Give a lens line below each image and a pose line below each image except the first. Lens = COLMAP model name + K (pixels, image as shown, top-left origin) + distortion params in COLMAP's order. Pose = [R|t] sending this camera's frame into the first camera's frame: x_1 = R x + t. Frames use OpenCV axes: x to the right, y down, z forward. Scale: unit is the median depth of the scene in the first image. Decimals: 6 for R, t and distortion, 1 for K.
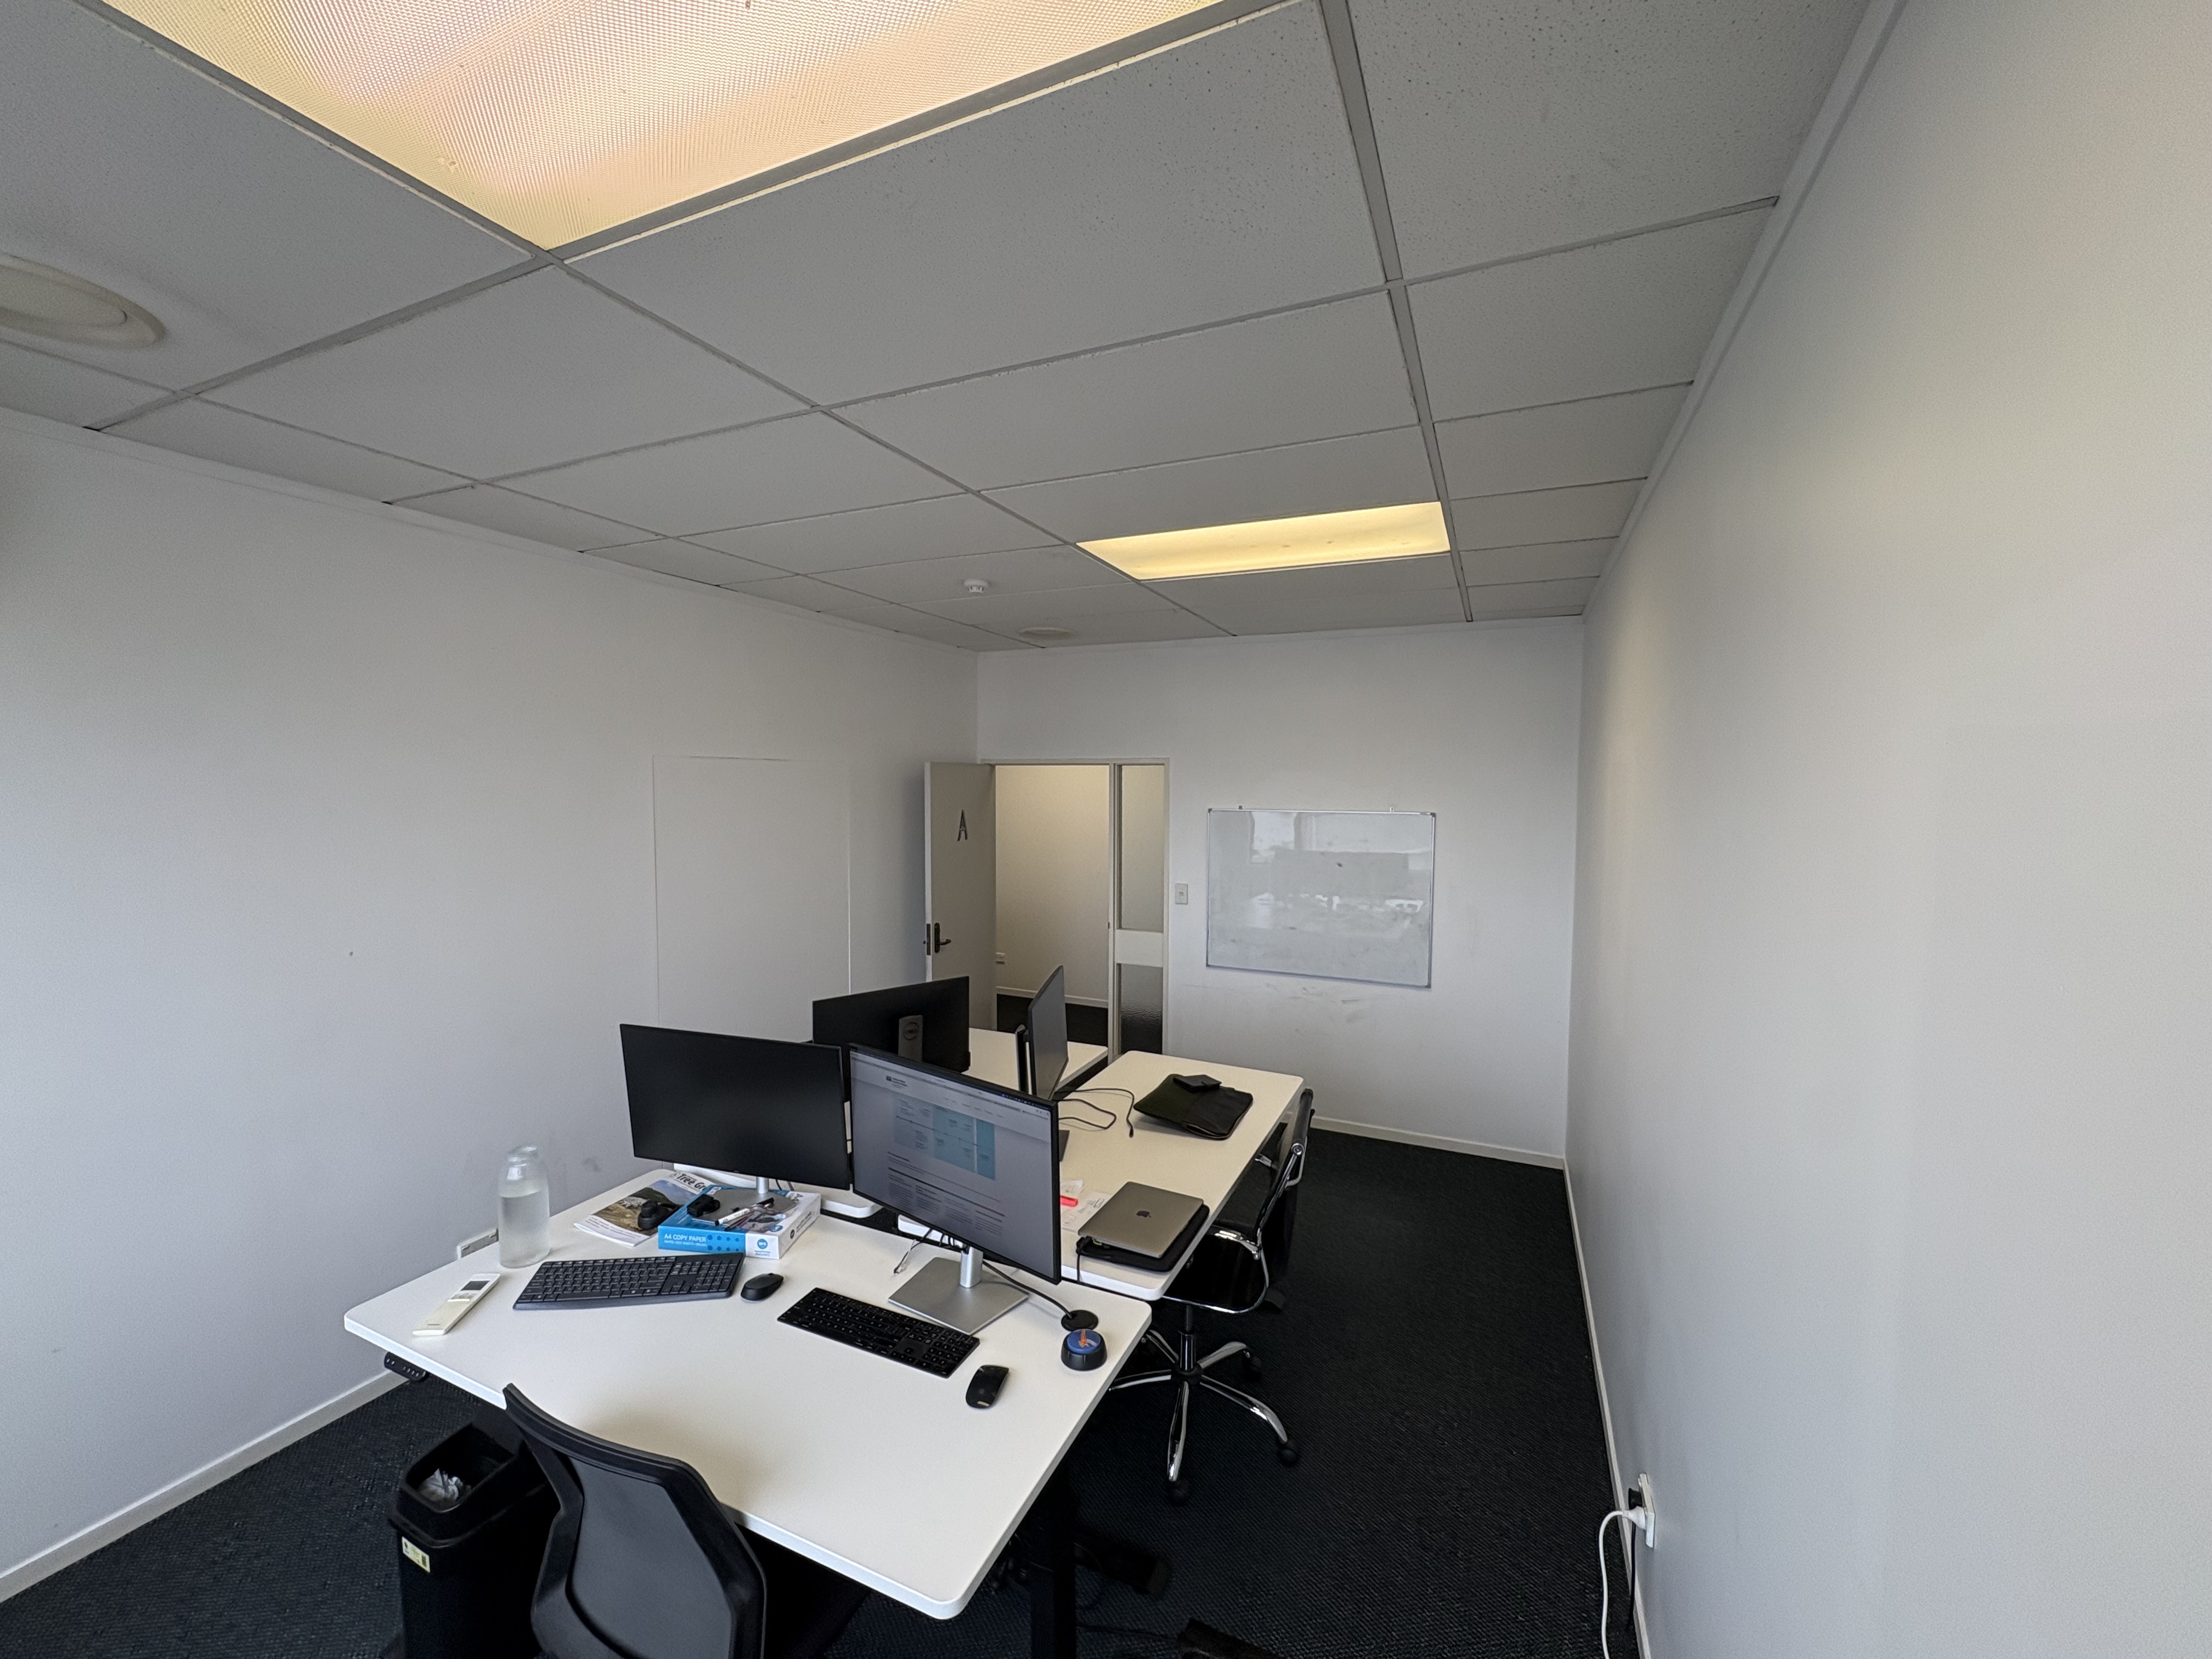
lens RADIAL K [[874.8, 0, 1104.8], [0, 874.8, 827.9], [0, 0, 1]] dist [-0.003521, 0.000339]
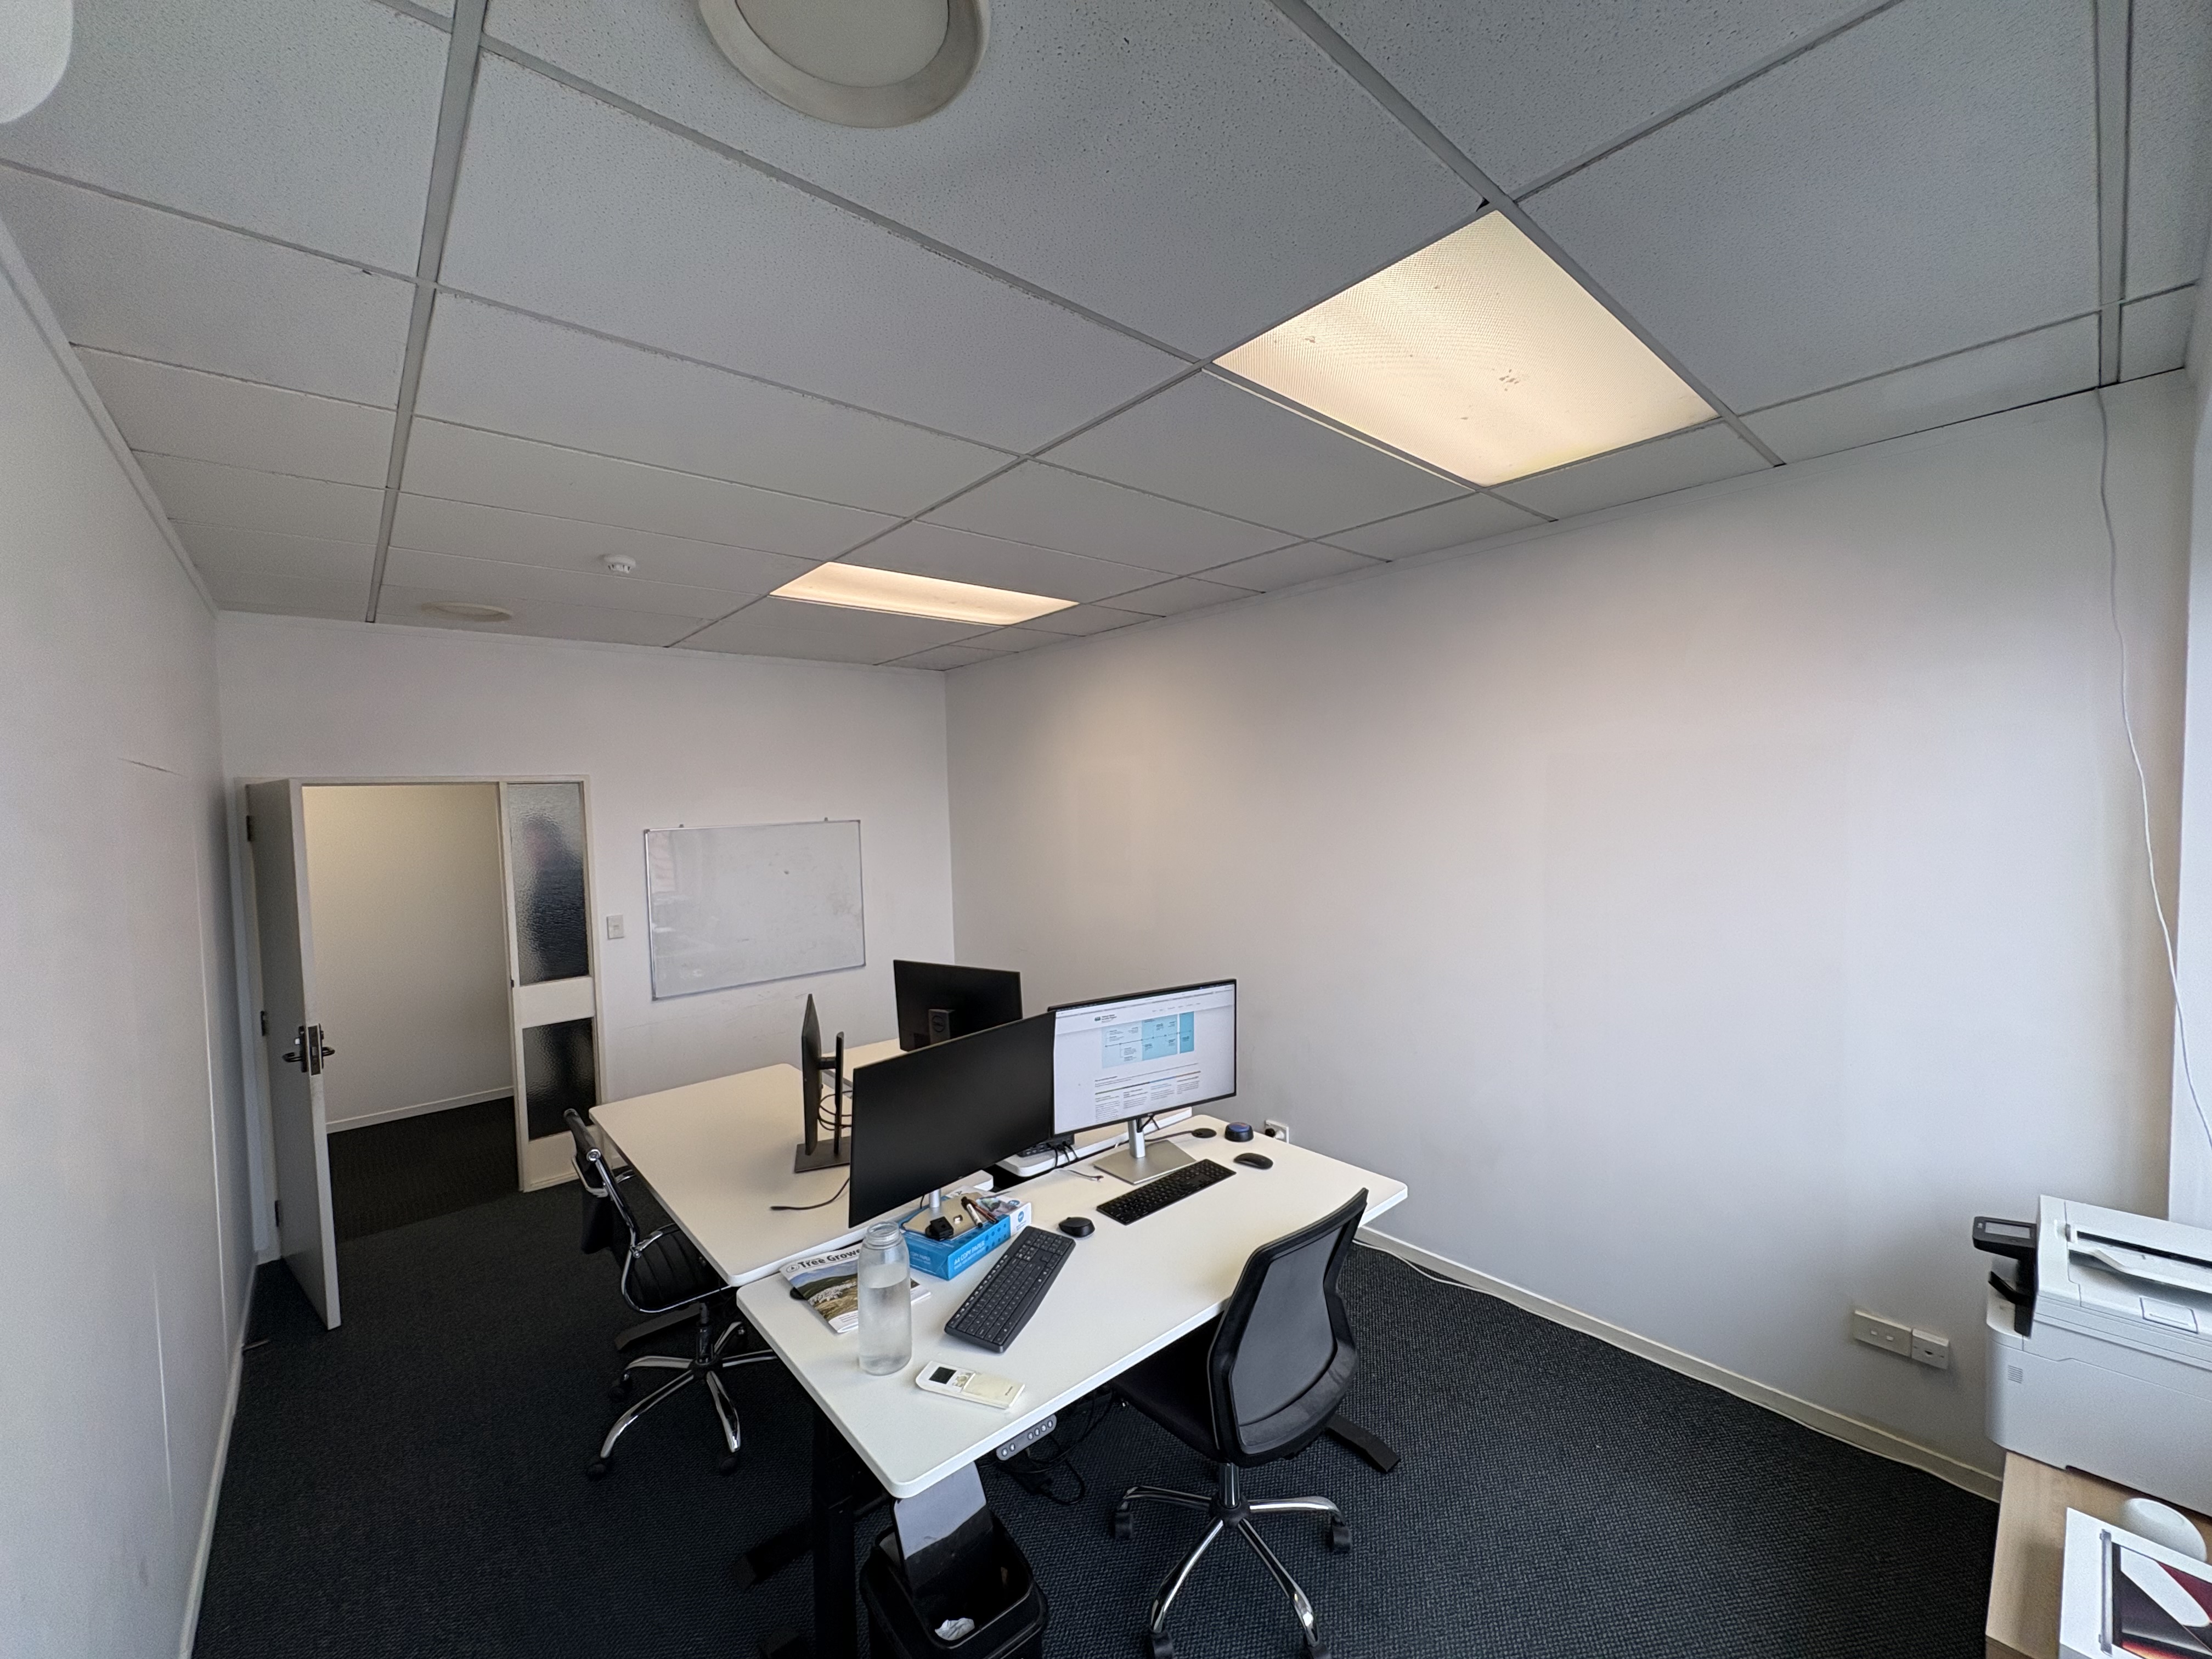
lens RADIAL K [[874.8, 0, 1104.9], [0, 874.8, 832.1], [0, 0, 1]] dist [-0.003521, 0.000339]
pose [[0.408670, -0.056874, 0.910908, -1.312365], [0.080922, 0.996384, 0.025906, -0.009351], [-0.909088, 0.063125, 0.411794, 0.446715]]
